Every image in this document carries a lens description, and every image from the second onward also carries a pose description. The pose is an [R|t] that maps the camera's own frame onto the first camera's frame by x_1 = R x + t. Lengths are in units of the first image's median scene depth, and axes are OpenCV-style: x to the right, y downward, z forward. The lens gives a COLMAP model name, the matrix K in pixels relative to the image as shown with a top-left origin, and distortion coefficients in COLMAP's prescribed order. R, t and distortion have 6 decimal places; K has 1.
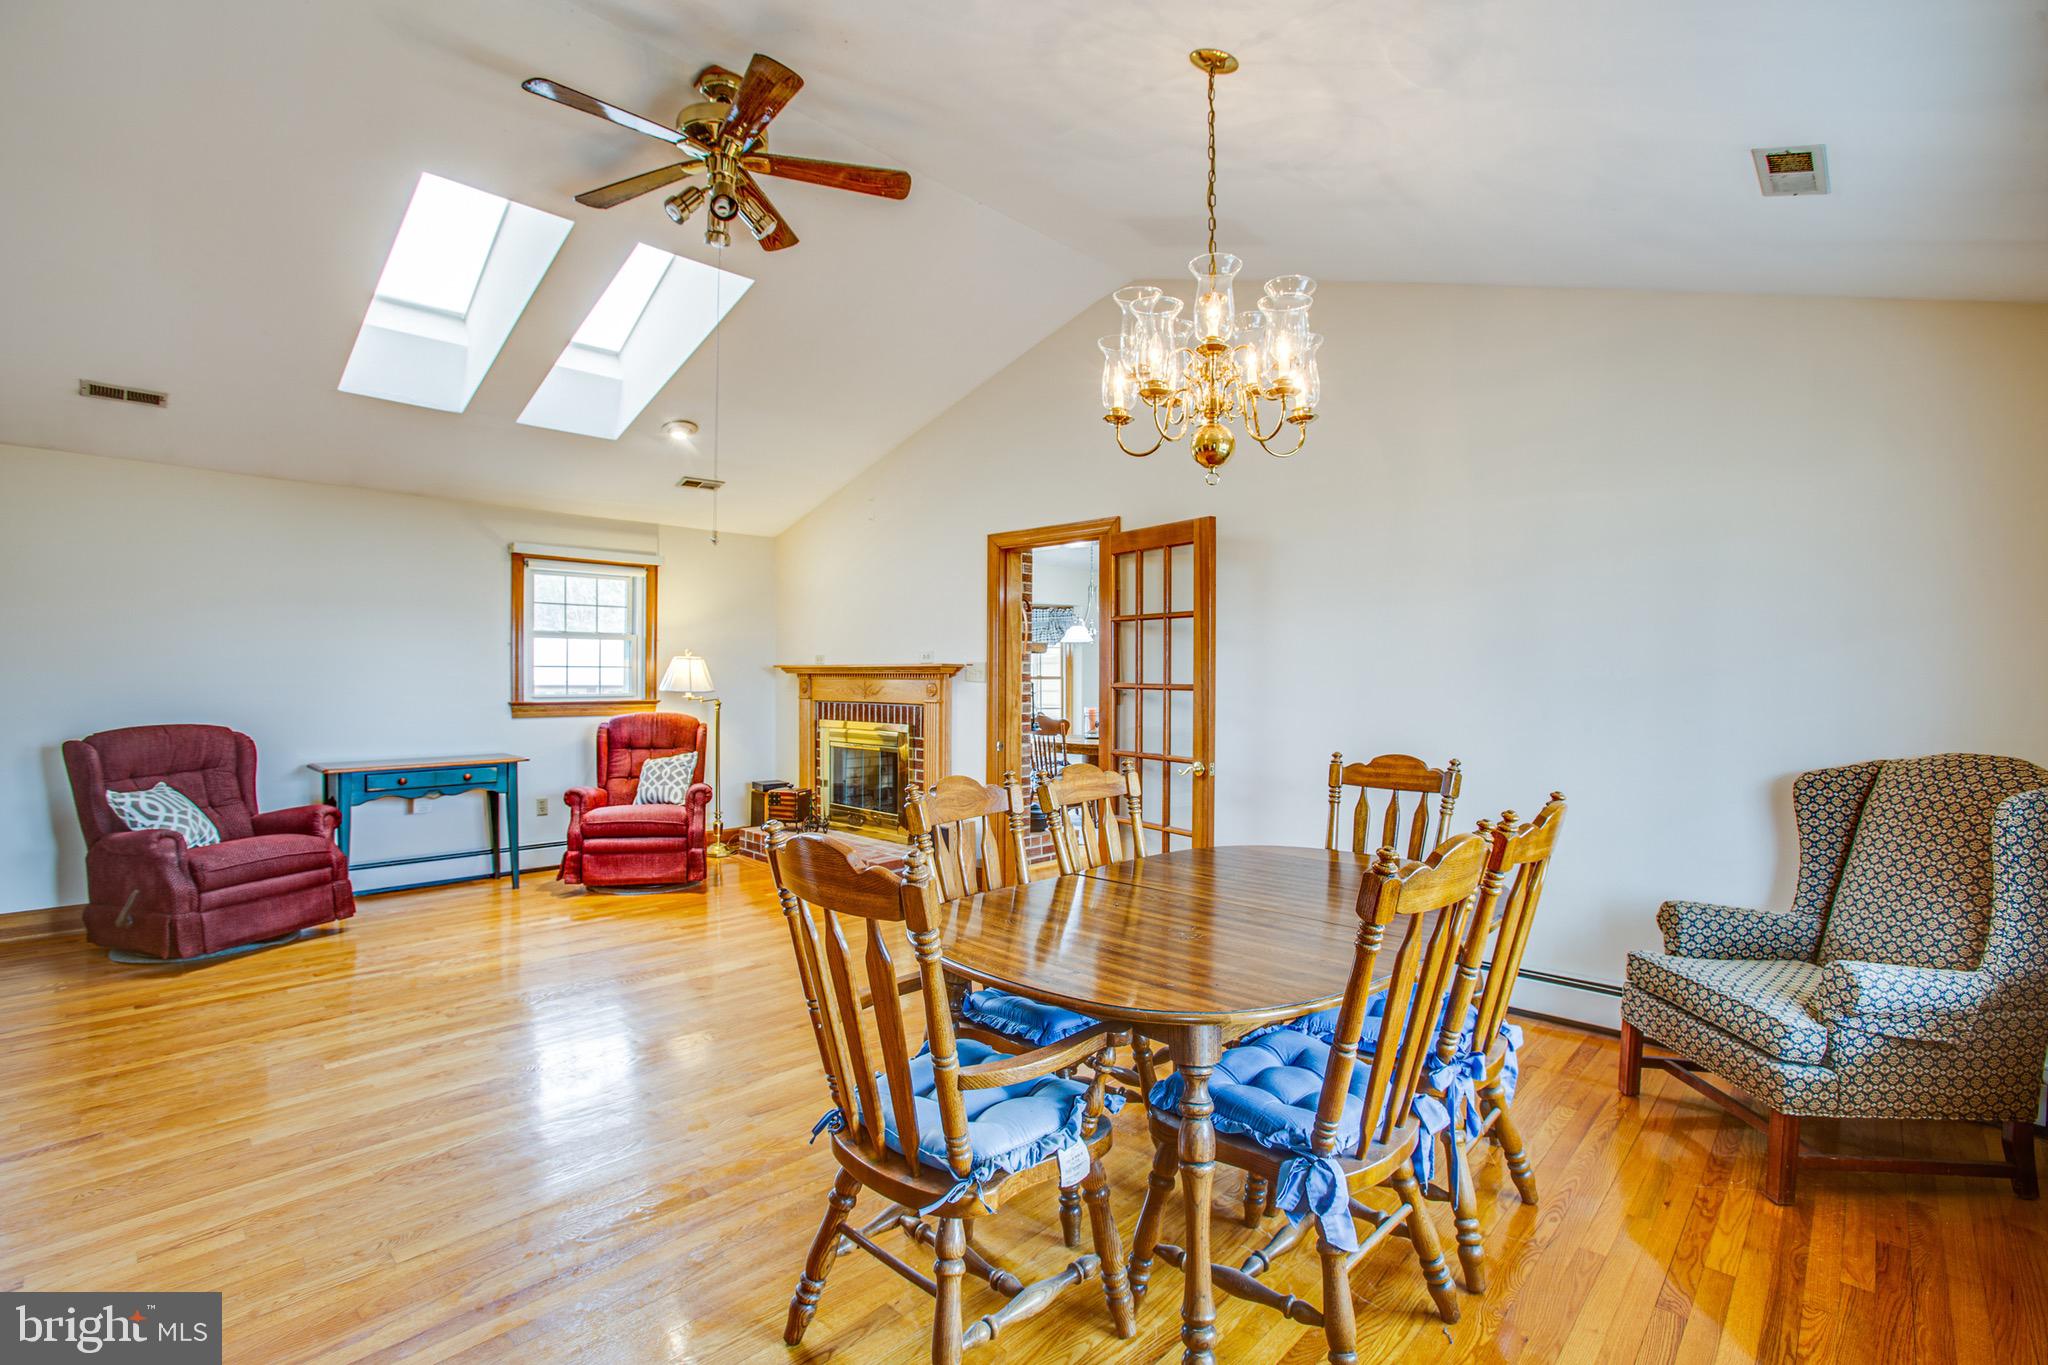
lens RADIAL K [[966.1, 0, 1032.5], [0, 966.1, 689.0], [0, 0, 1]] dist [-0.075223, 0.031349]
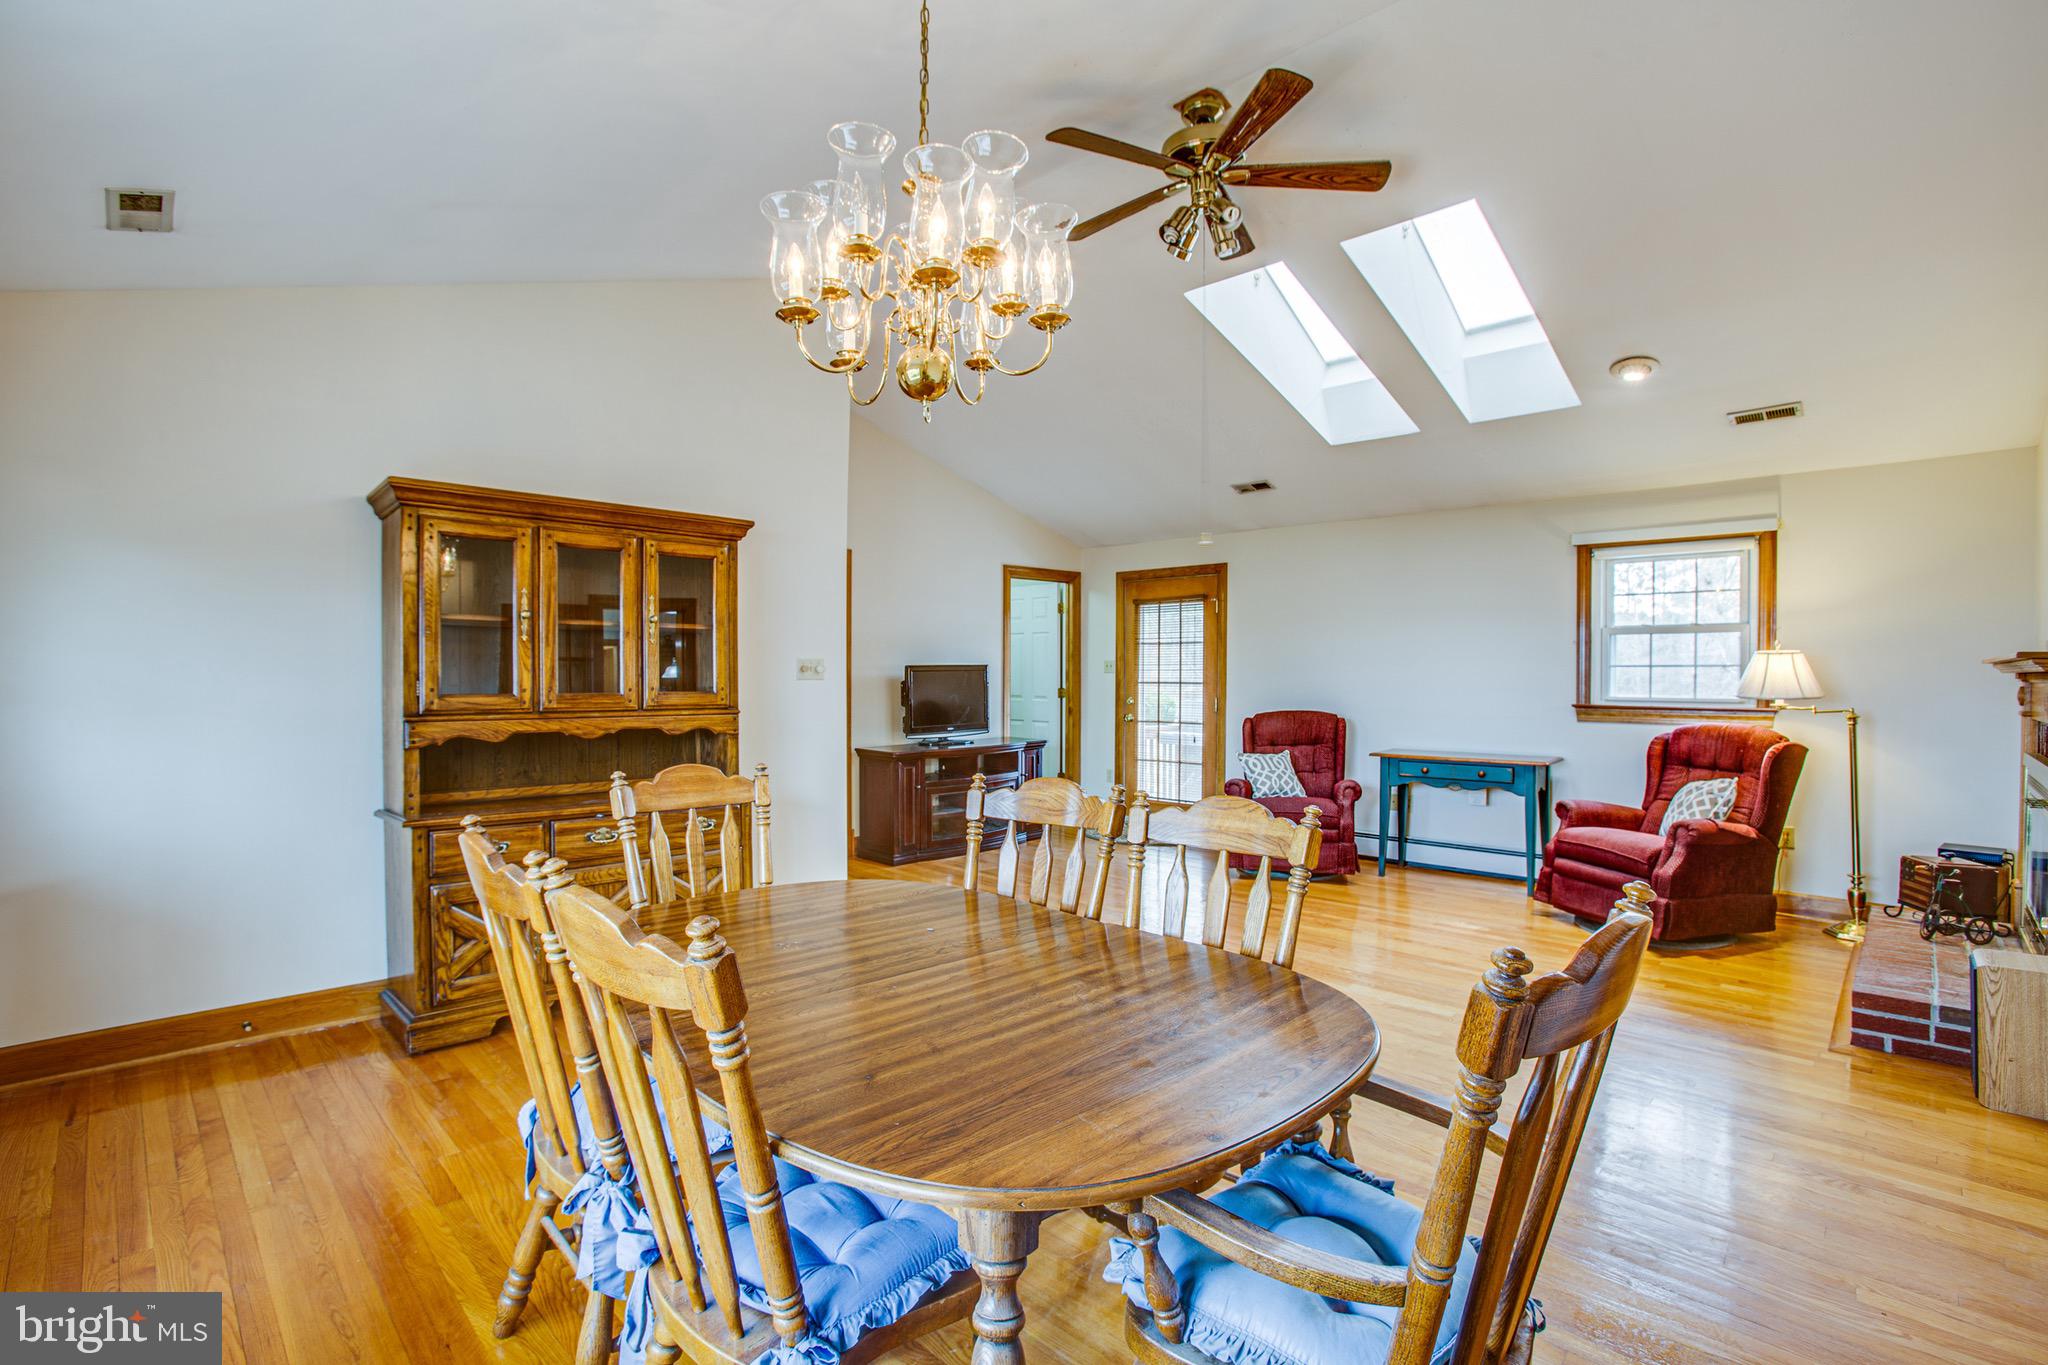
lens RADIAL K [[966.1, 0, 1032.5], [0, 966.1, 689.0], [0, 0, 1]] dist [-0.075223, 0.031349]
pose [[-0.044175, 0.009465, -0.998979, 0.436212], [-0.018308, 0.999780, 0.010282, -0.001322], [0.998856, 0.018743, -0.043992, 0.526036]]
